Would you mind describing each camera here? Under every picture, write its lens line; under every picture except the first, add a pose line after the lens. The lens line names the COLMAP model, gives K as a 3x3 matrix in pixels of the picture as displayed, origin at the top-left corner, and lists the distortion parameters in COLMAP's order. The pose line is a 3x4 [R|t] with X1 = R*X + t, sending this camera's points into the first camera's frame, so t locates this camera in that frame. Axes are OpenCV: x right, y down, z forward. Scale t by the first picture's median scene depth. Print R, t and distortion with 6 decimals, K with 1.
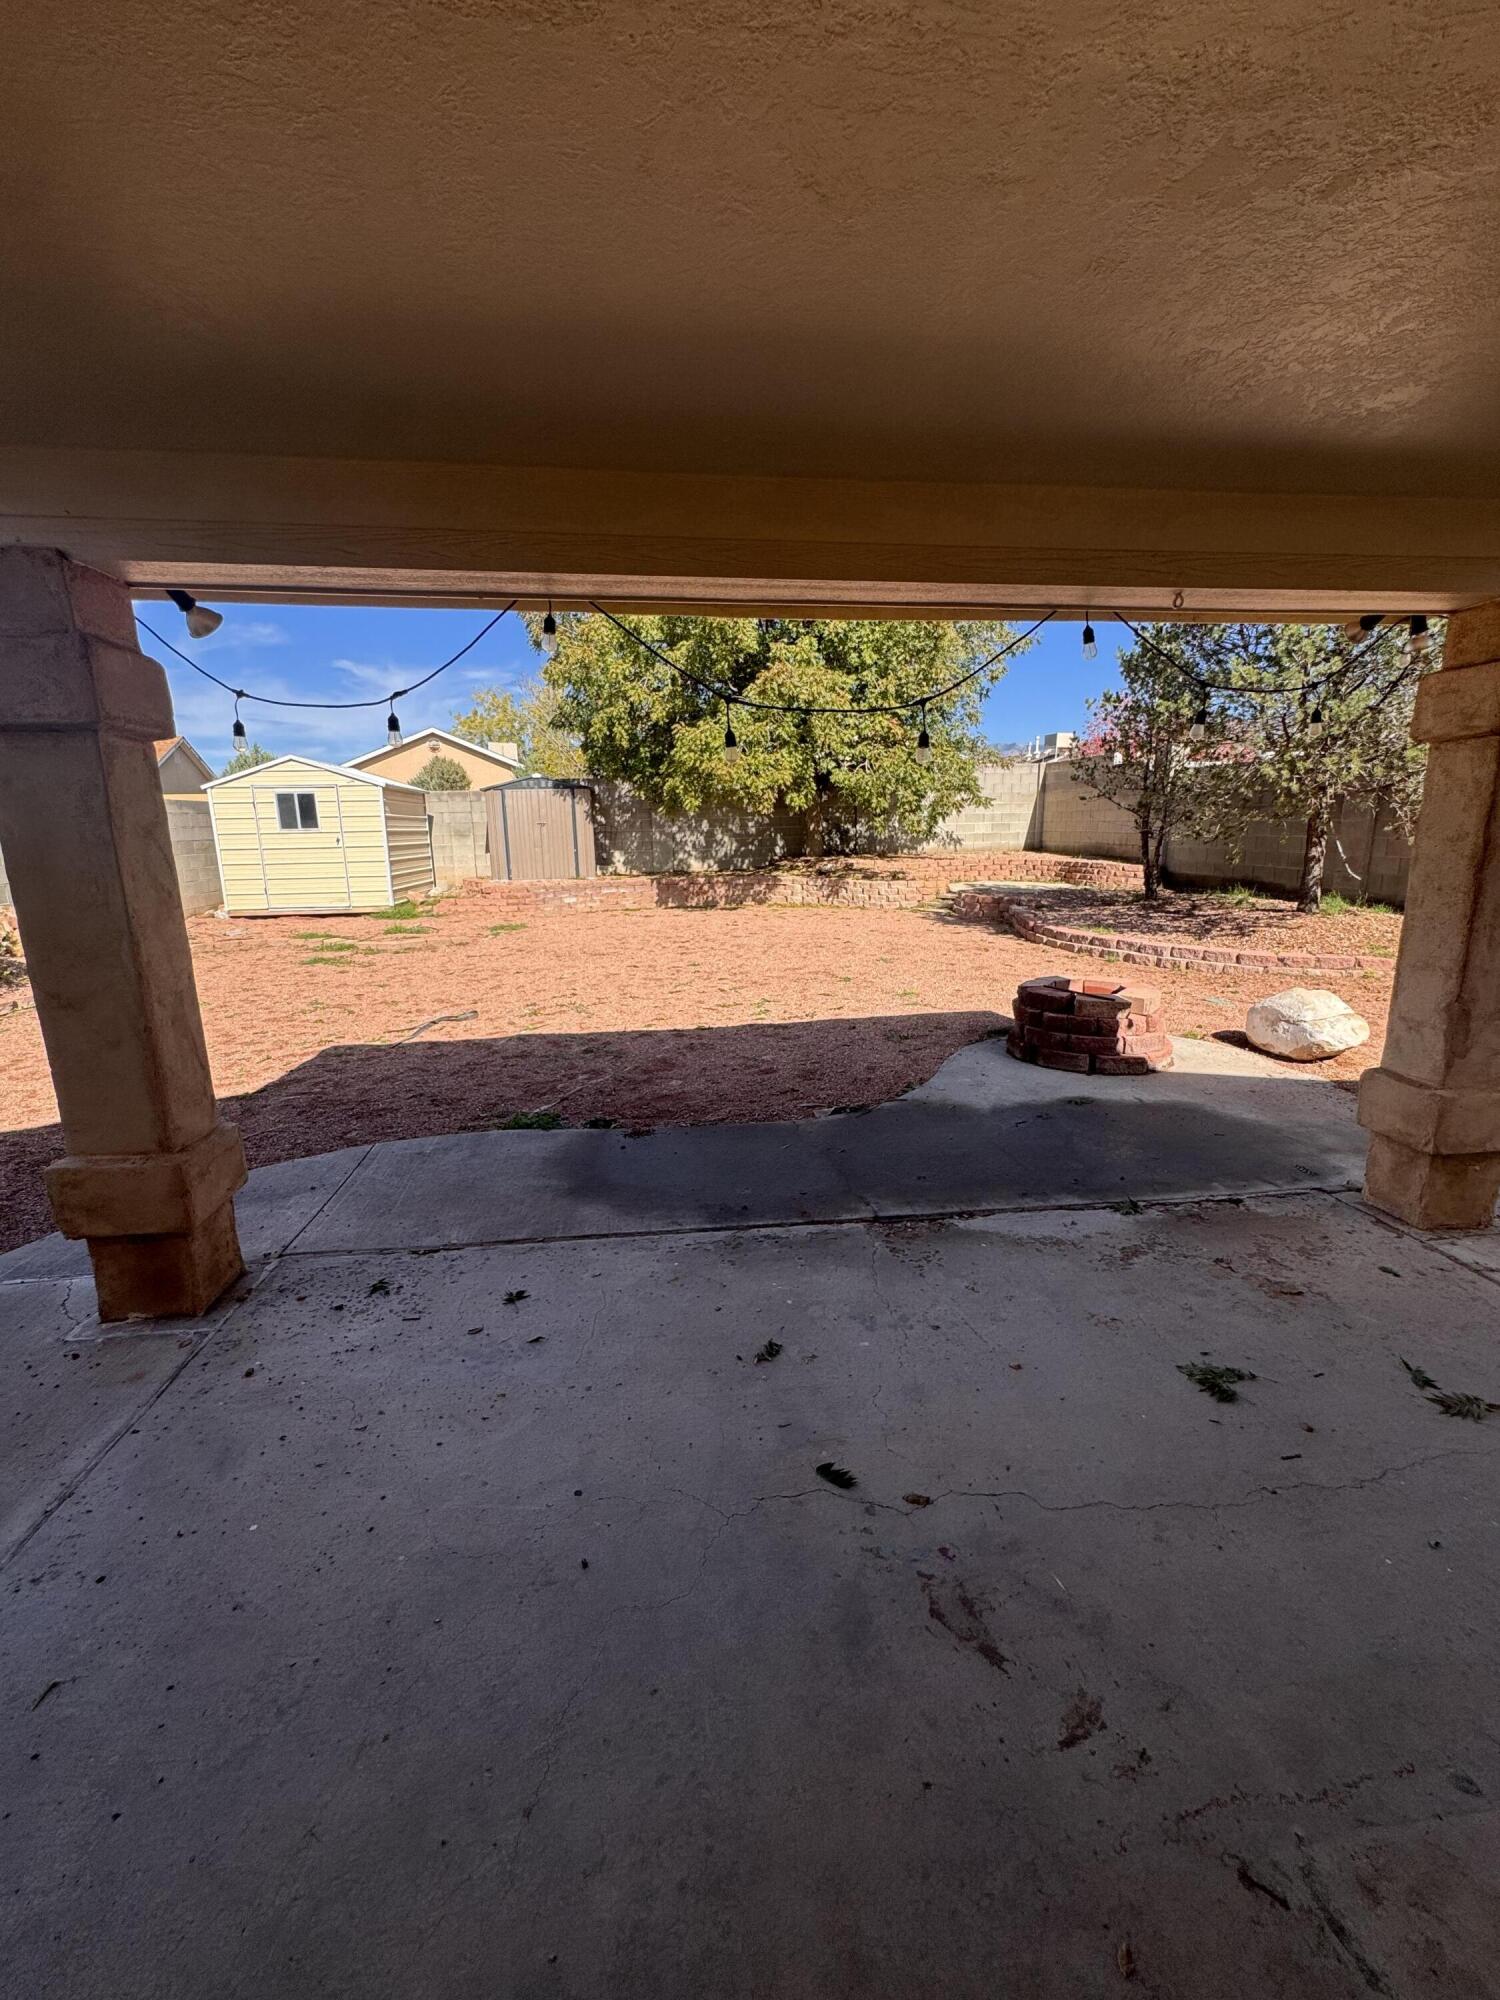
lens RADIAL K [[800.8, 0, 751.5], [0, 800.8, 999.6], [0, 0, 1]] dist [-0.006352, 0.001117]
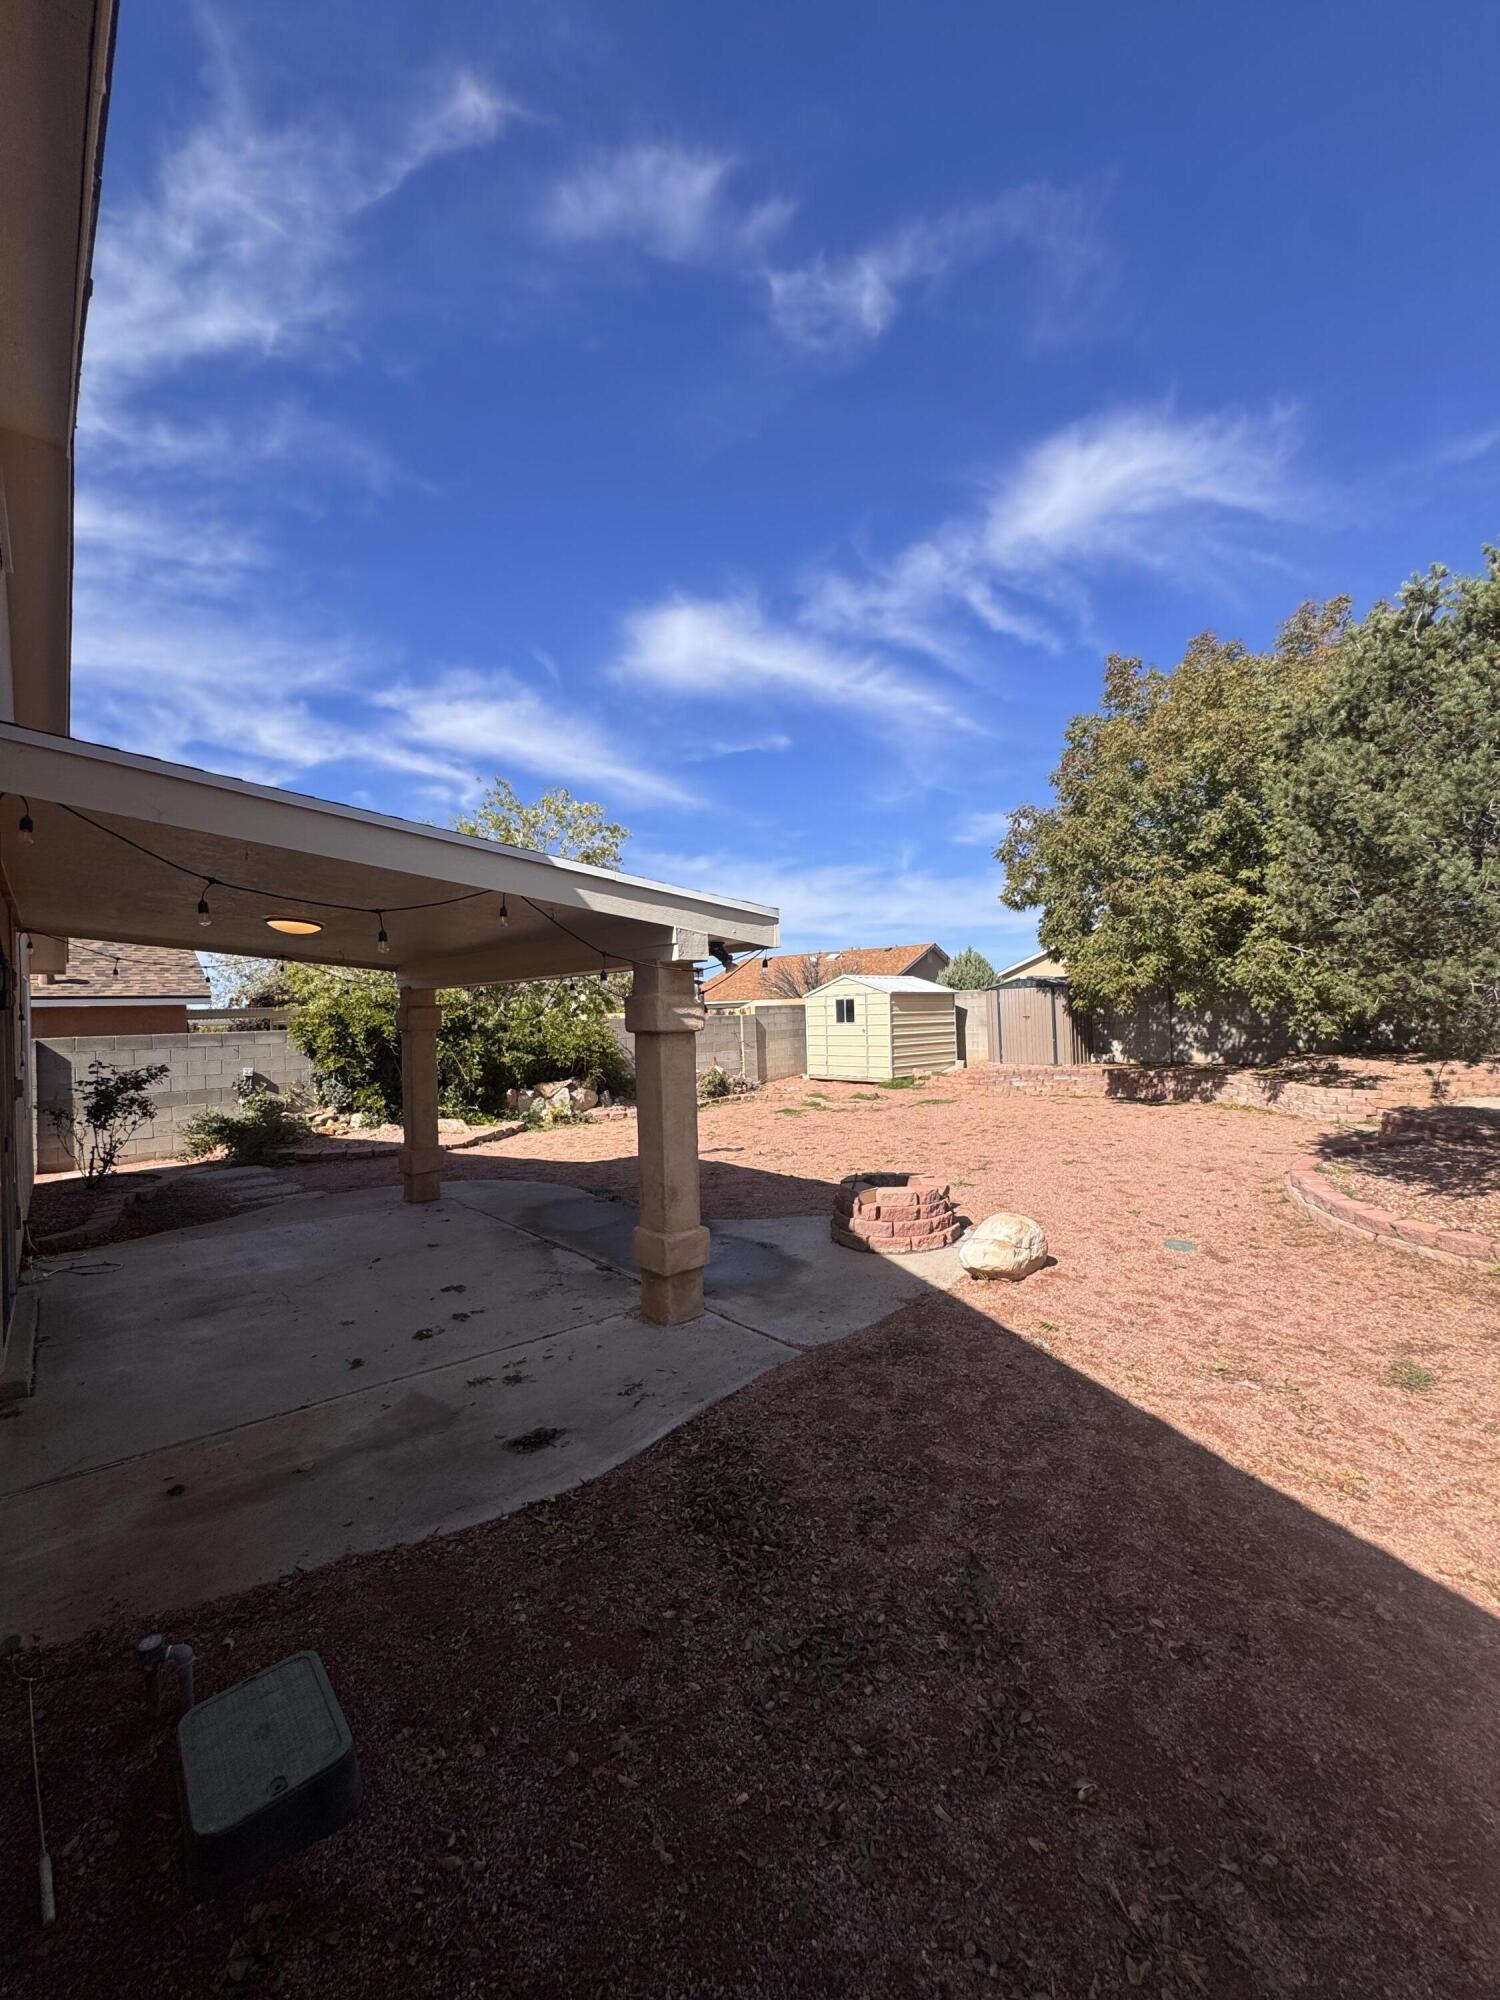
lens RADIAL K [[800.8, 0, 750.3], [0, 800.8, 1007.8], [0, 0, 1]] dist [-0.006352, 0.001117]
pose [[0.577528, -0.007104, -0.816340, 0.515125], [-0.153978, 0.981067, -0.117471, -0.039524], [0.801719, 0.193541, 0.565499, 0.022781]]
